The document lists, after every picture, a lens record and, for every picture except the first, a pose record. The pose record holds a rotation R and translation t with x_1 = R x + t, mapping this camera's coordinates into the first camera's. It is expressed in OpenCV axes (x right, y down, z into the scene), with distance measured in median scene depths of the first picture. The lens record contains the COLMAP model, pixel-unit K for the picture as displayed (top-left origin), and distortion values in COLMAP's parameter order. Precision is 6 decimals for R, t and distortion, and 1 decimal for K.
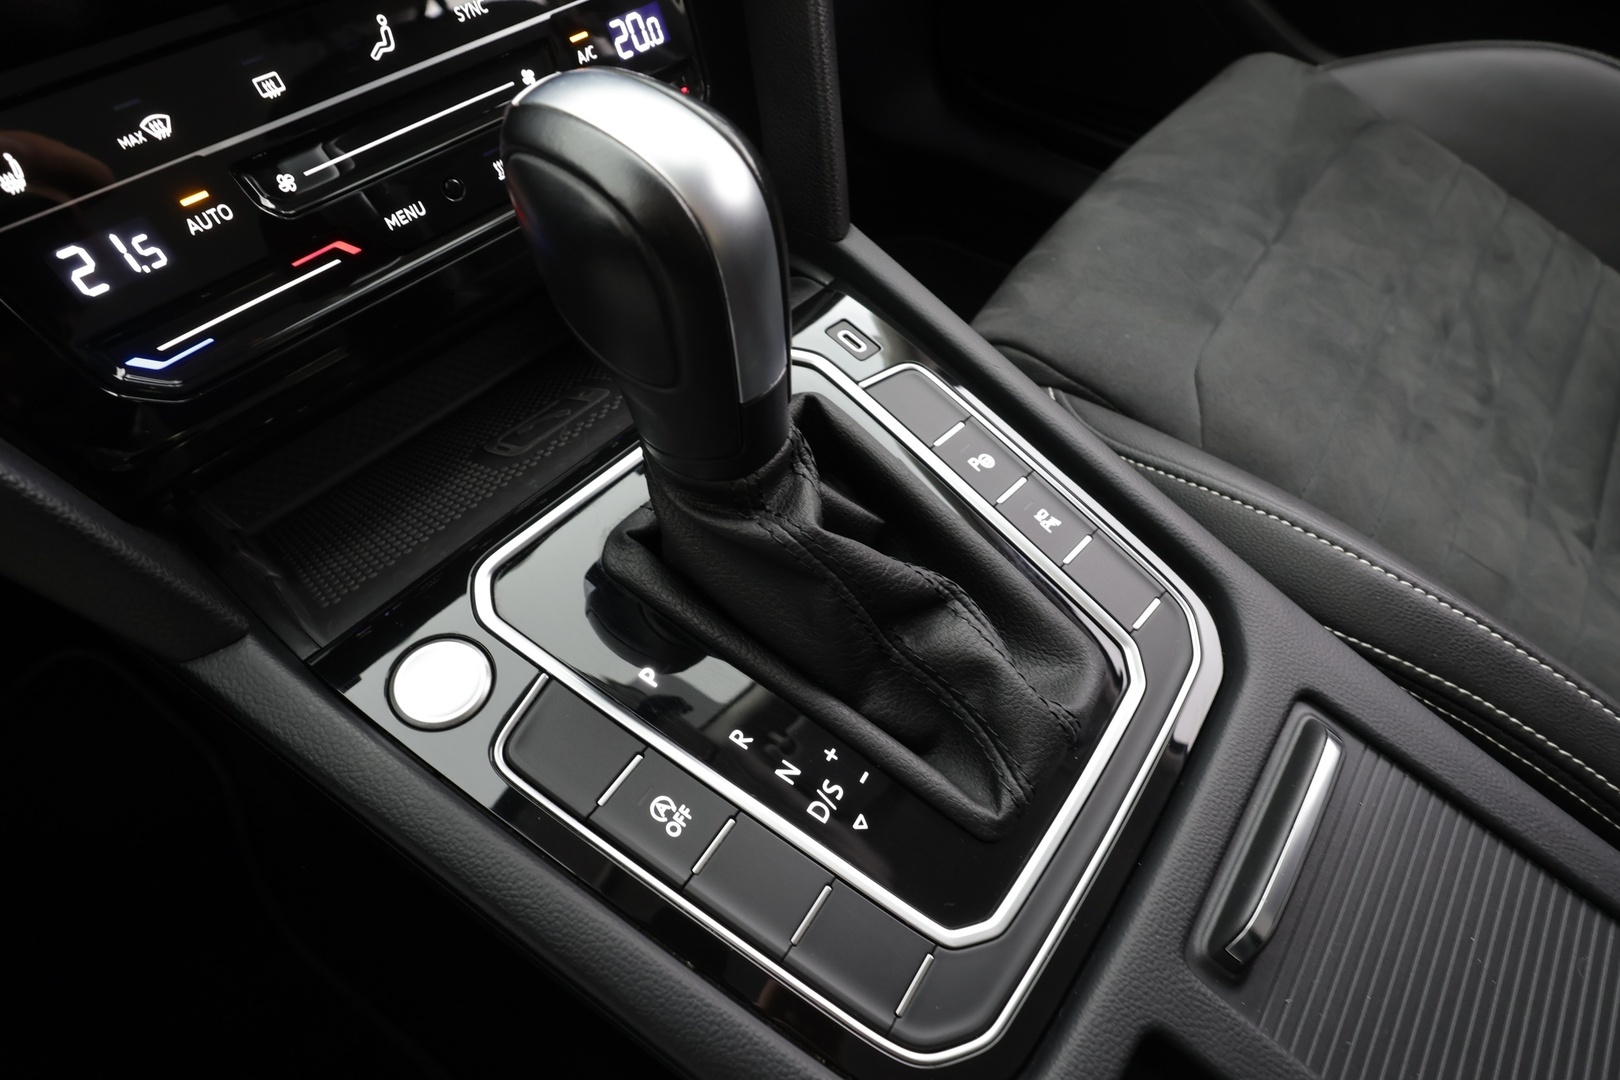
lens RADIAL K [[851.1, 0, 805.4], [0, 851.1, 542.4], [0, 0, 1]] dist [-0.003026, 0.002412]
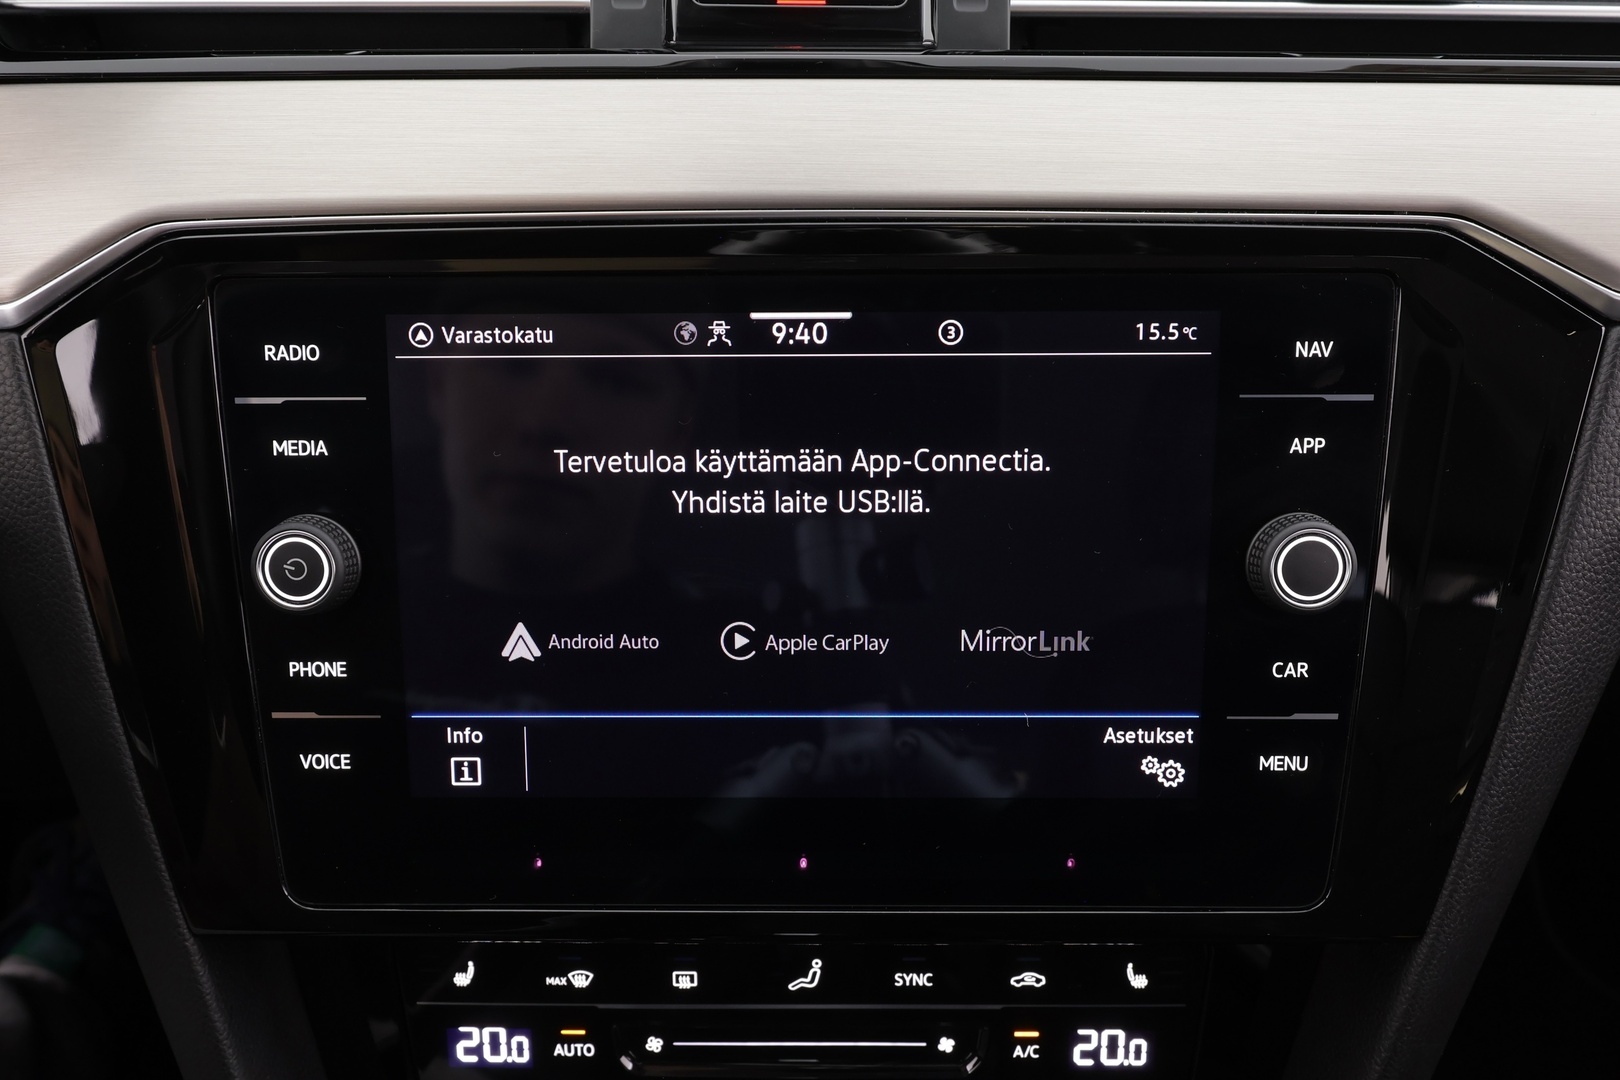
lens RADIAL K [[1324.2, 0, 815.4], [0, 1324.2, 539.7], [0, 0, 1]] dist [0.001528, -0.005174]
pose [[0.641471, 0.437572, -0.630116, 0.256060], [-0.599387, 0.798521, -0.055670, -0.915443], [0.478801, 0.413394, 0.774503, -0.398608]]
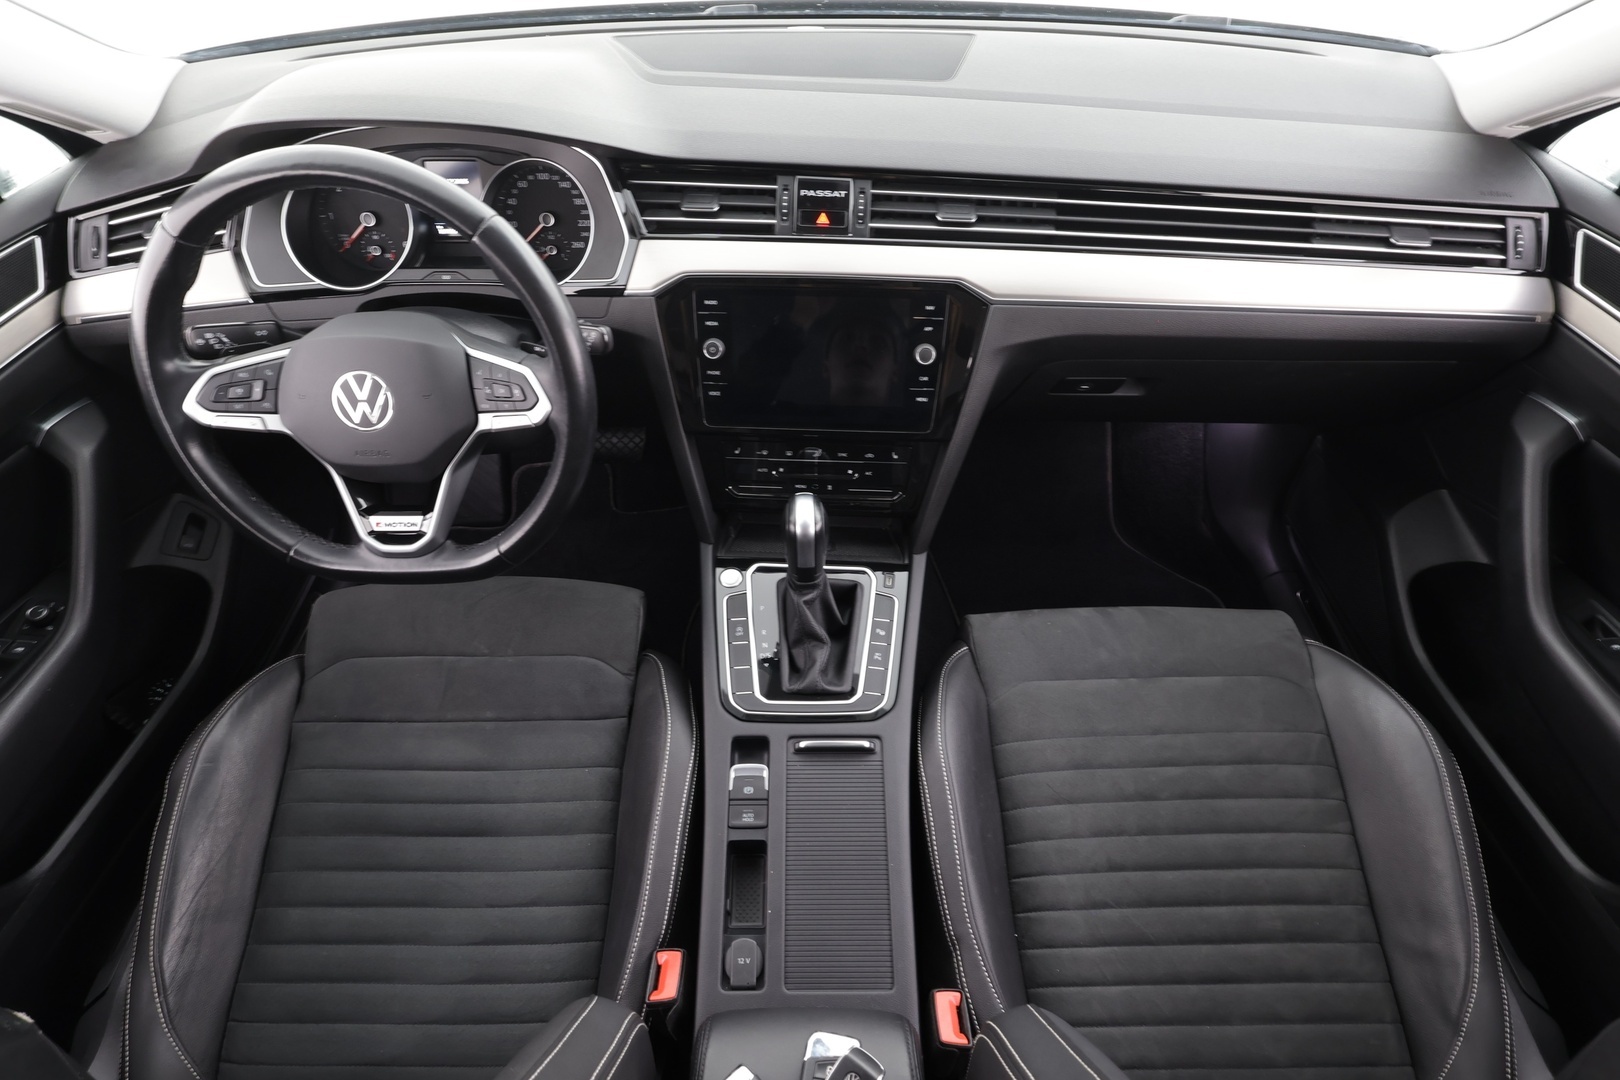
lens RADIAL K [[851.1, 0, 807.4], [0, 851.1, 540.4], [0, 0, 1]] dist [-0.003026, 0.002412]
pose [[0.606884, 0.565796, -0.558181, 2.073880], [-0.624195, 0.774051, 0.105953, -0.671625], [0.492008, 0.284113, 0.822926, -2.381739]]
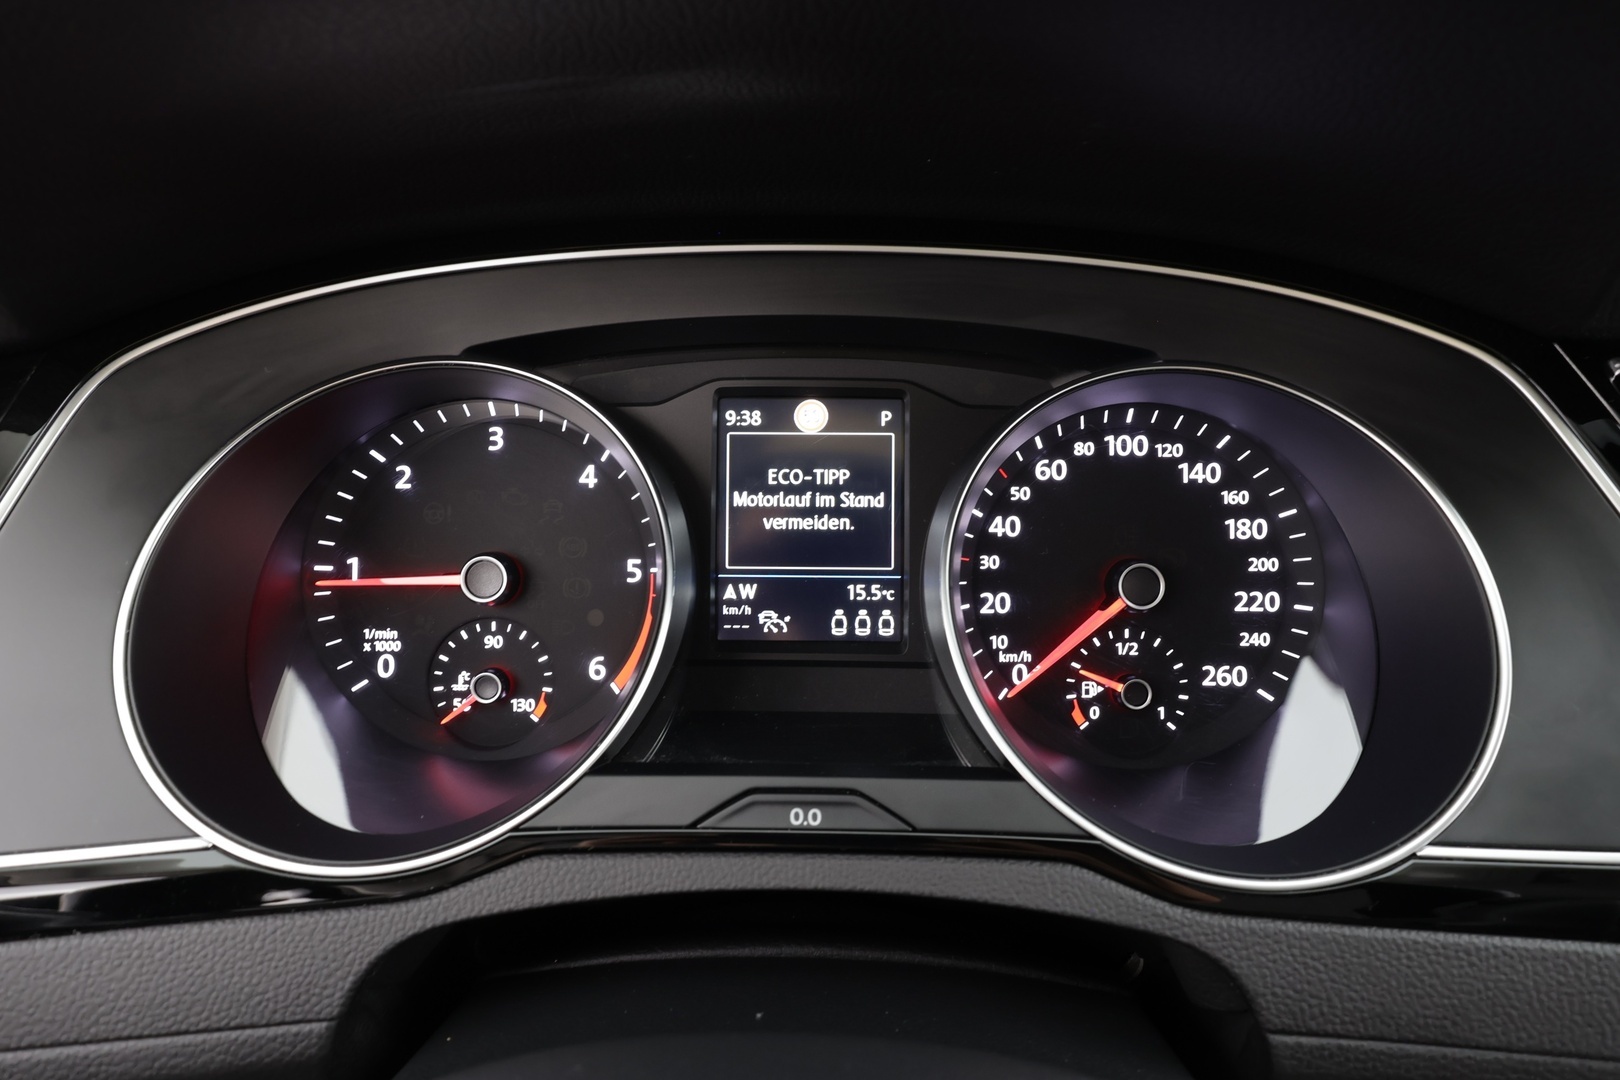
lens RADIAL K [[851.1, 0, 806.5], [0, 851.1, 551.1], [0, 0, 1]] dist [-0.003026, 0.002412]
pose [[0.595301, 0.261684, -0.759696, -1.288714], [-0.634493, 0.733193, -0.244637, -0.133178], [0.492986, 0.627654, 0.602507, -0.975807]]
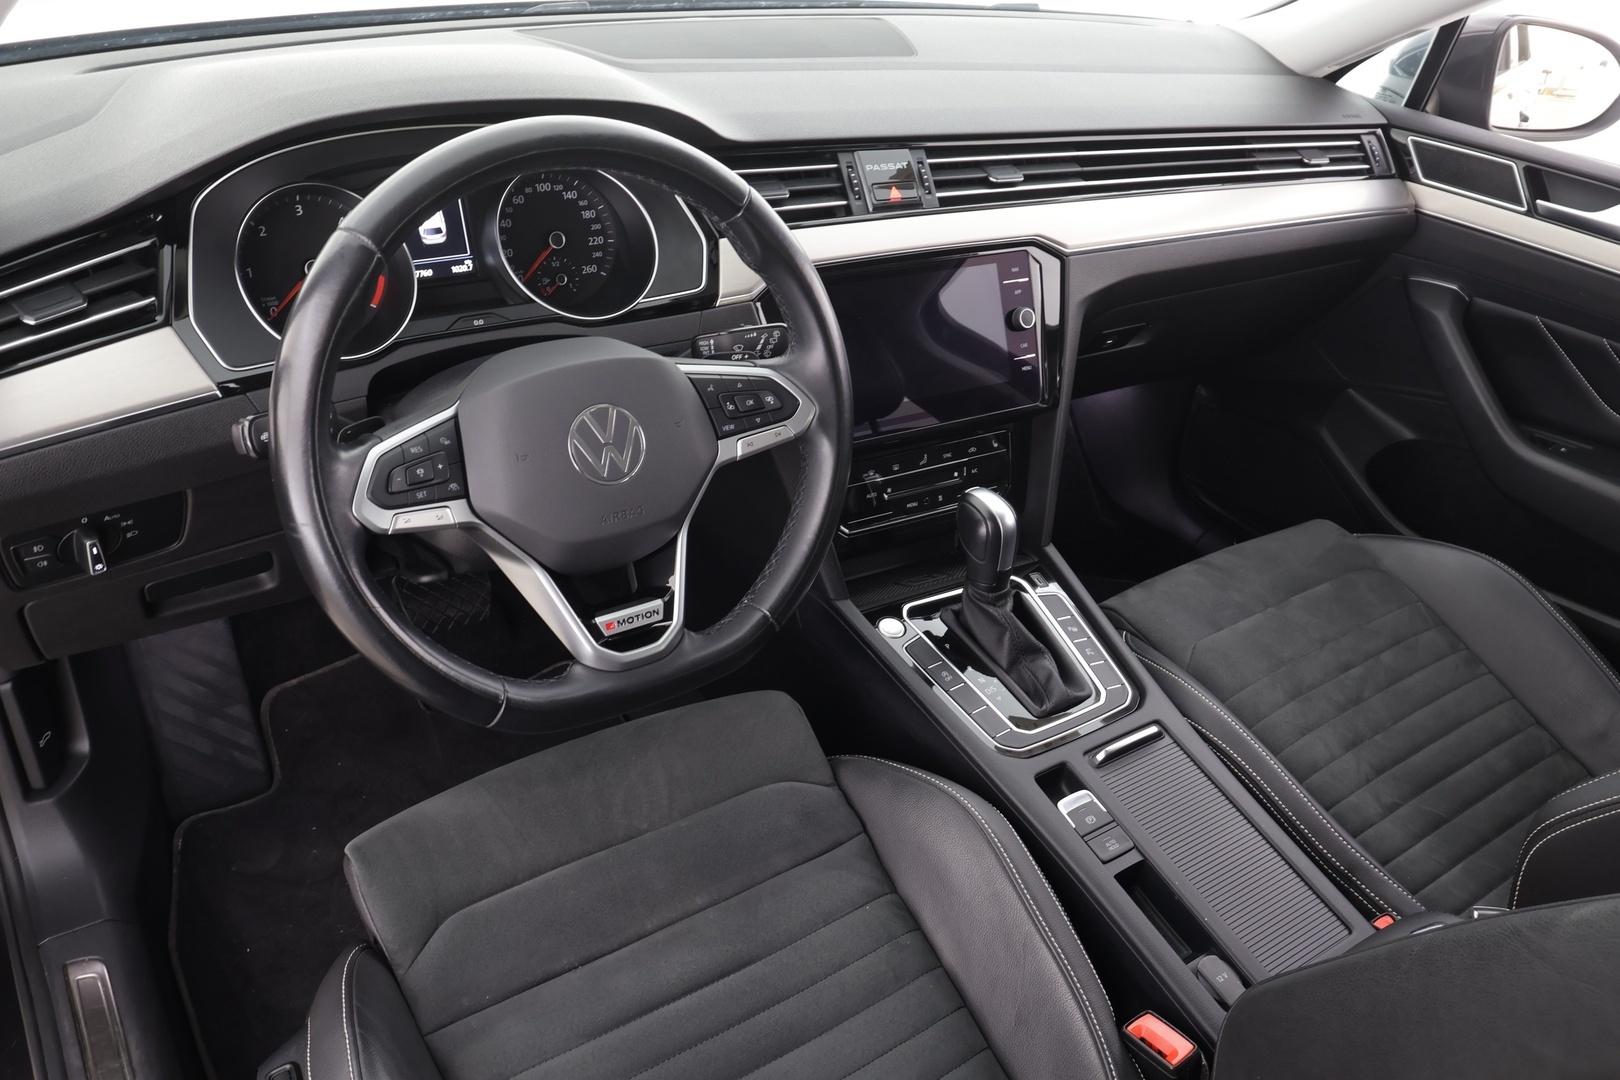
lens RADIAL K [[1269.3, 0, 810.0], [0, 1269.3, 535.2], [0, 0, 1]] dist [0.007441, -0.009661]
pose [[0.945540, 0.236673, -0.223473, 0.315756], [-0.300917, 0.897326, -0.322885, 1.550002], [0.124110, 0.372548, 0.919676, -3.831287]]
